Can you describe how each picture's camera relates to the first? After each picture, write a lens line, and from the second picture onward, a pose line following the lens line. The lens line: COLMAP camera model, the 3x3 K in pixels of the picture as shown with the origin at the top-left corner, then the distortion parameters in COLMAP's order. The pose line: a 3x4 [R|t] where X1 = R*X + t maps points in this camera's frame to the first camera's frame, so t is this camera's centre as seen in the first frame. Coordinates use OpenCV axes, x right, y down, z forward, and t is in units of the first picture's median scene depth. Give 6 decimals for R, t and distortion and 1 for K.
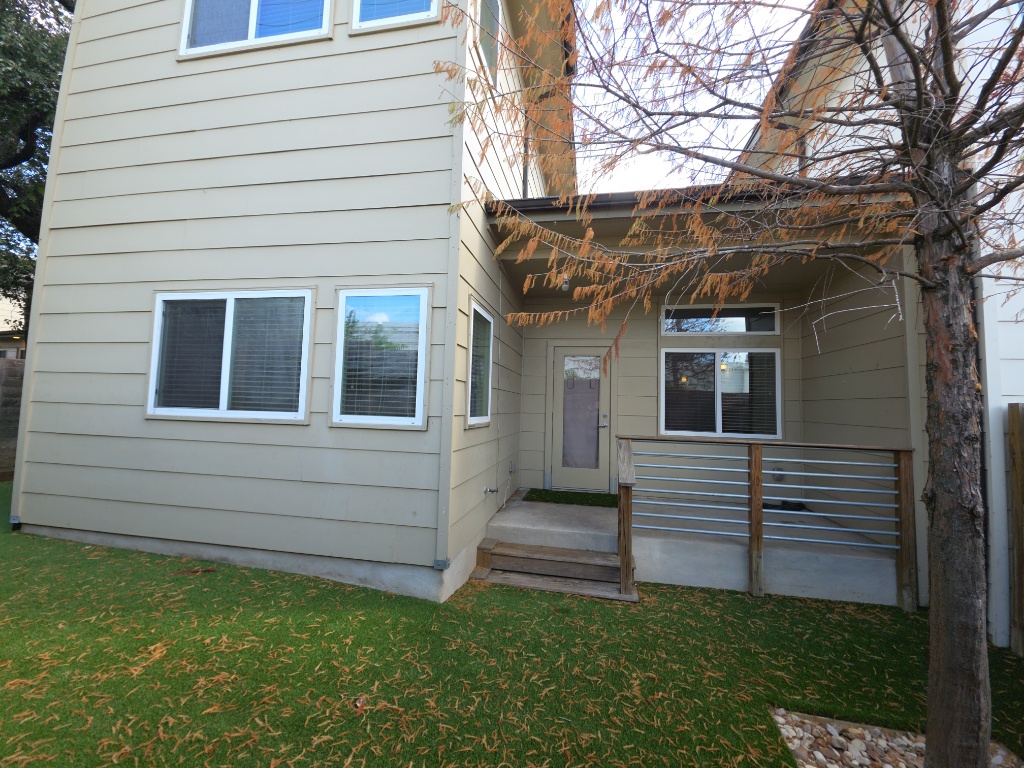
lens RADIAL K [[398.1, 0, 517.0], [0, 398.1, 381.0], [0, 0, 1]] dist [-0.014985, -0.001121]
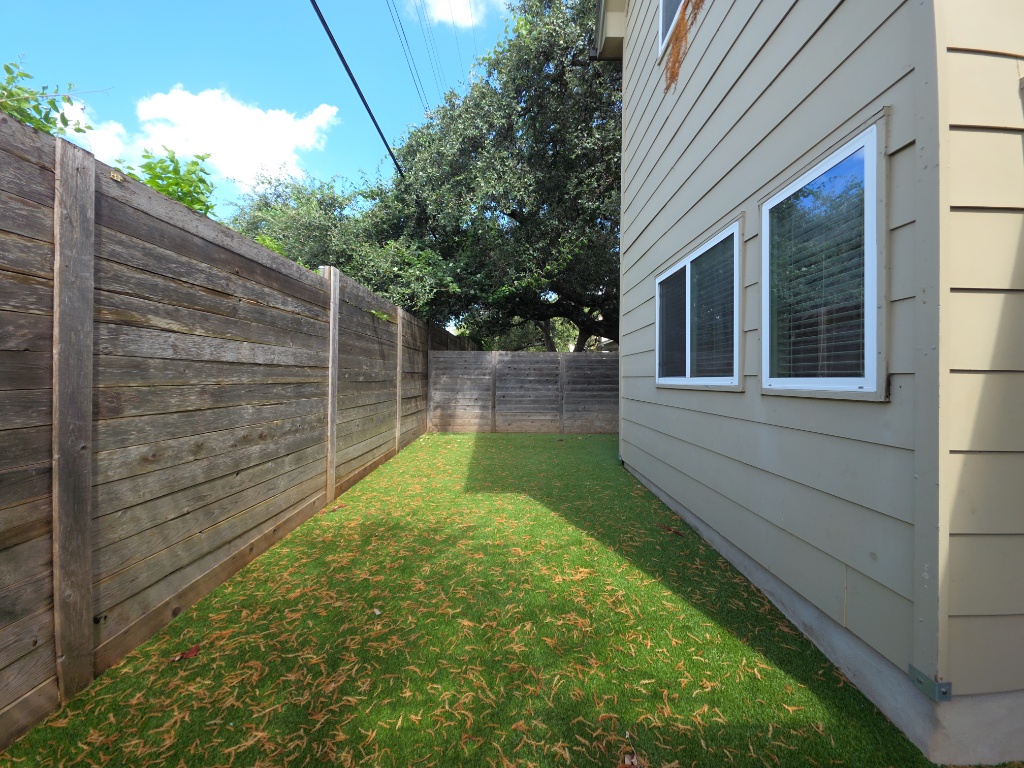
lens RADIAL K [[398.1, 0, 514.0], [0, 398.1, 379.1], [0, 0, 1]] dist [-0.014985, -0.001121]
pose [[0.172697, -0.027022, -0.984604, 0.181372], [0.064451, 0.997791, -0.016080, 0.072411], [0.982864, -0.060682, 0.174057, 0.442044]]
